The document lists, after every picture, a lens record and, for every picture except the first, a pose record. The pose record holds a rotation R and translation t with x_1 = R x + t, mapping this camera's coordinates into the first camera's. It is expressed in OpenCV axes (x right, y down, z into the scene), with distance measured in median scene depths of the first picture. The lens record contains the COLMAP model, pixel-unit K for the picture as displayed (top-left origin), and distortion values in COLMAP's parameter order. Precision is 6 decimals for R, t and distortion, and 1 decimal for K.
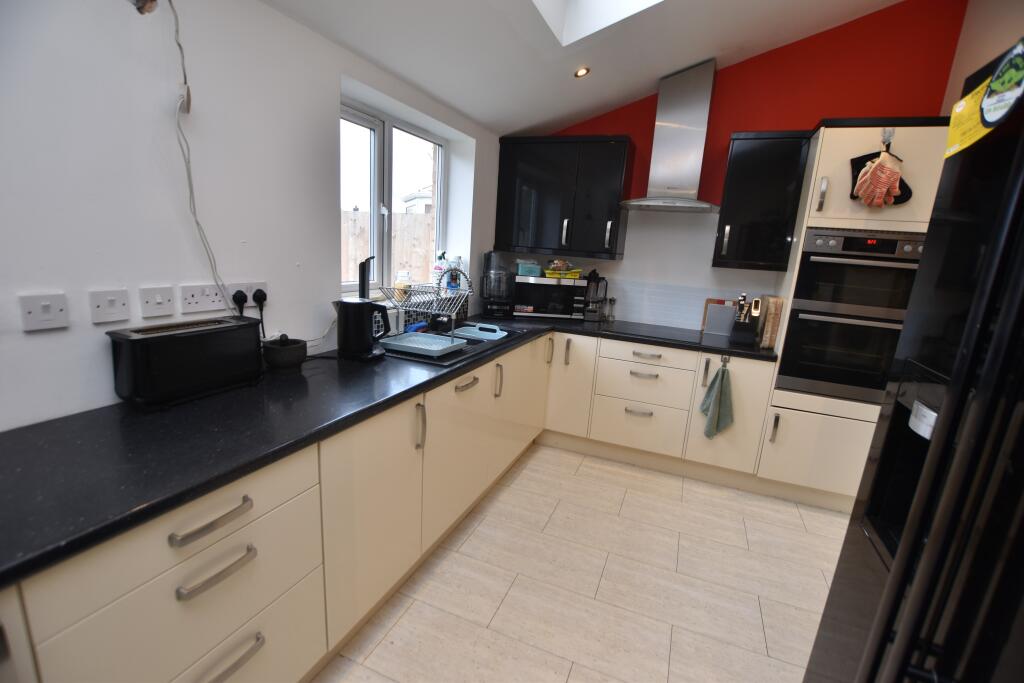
lens RADIAL K [[461.5, 0, 512.3], [0, 461.5, 347.5], [0, 0, 1]] dist [-0.013591, 0.000463]
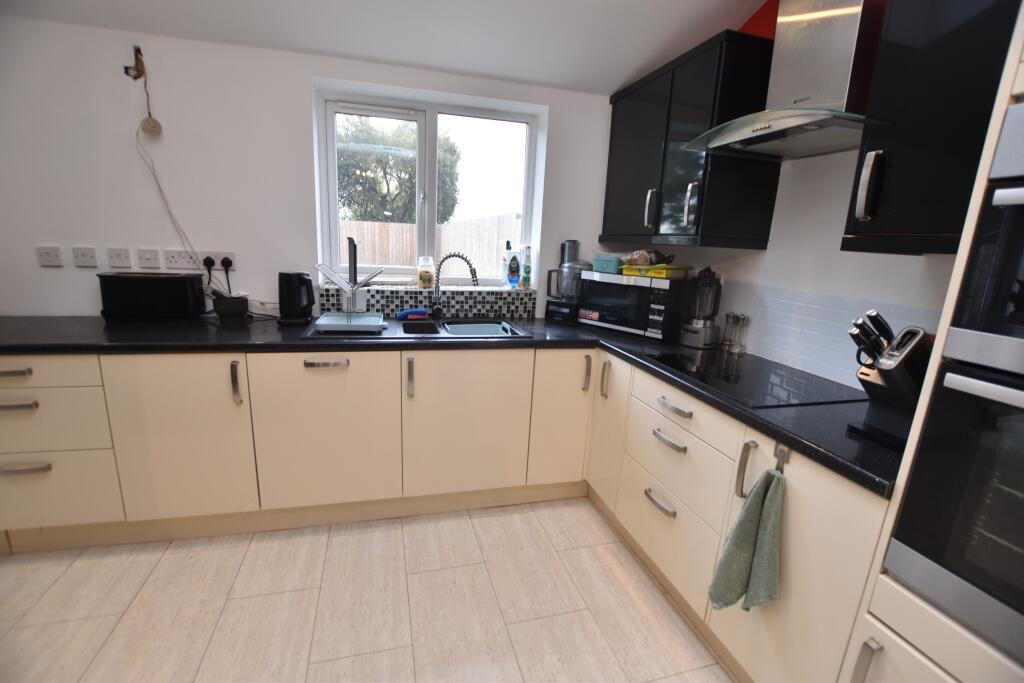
lens RADIAL K [[461.5, 0, 512.3], [0, 461.5, 347.5], [0, 0, 1]] dist [-0.013591, 0.000463]
pose [[0.609783, 0.146518, -0.778908, 0.626835], [-0.182642, 0.982291, 0.041791, -0.045755], [0.771237, 0.116777, 0.625744, 0.502828]]
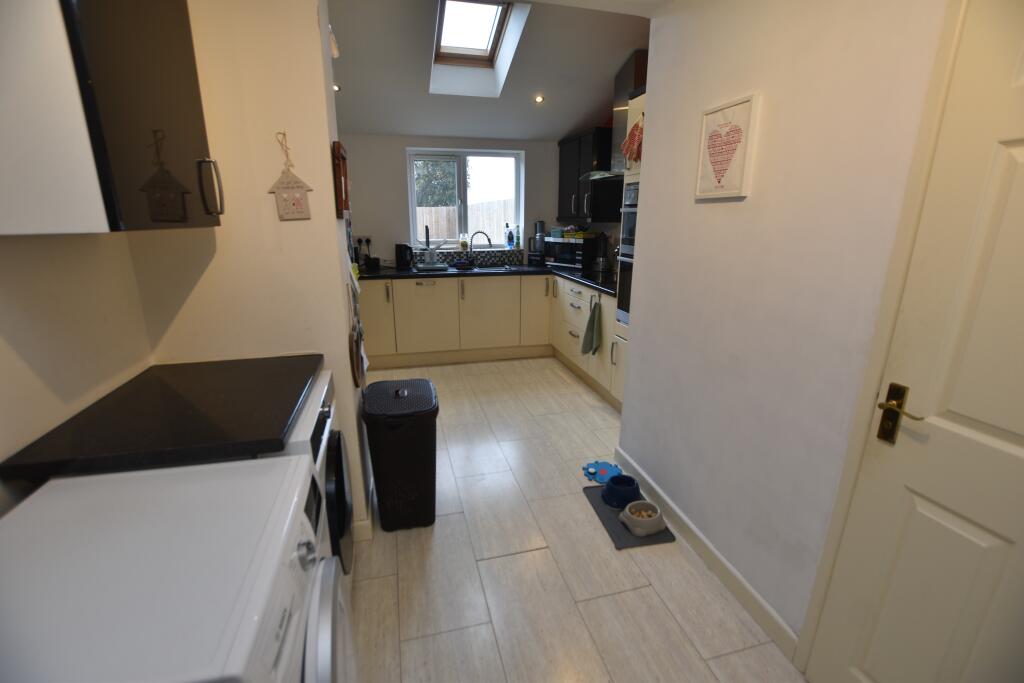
lens RADIAL K [[461.5, 0, 512.3], [0, 461.5, 347.5], [0, 0, 1]] dist [-0.013591, 0.000463]
pose [[0.591116, 0.160601, -0.790436, 1.335181], [-0.141124, 0.985453, 0.094687, 0.079871], [0.794145, 0.055578, 0.605182, 0.038195]]
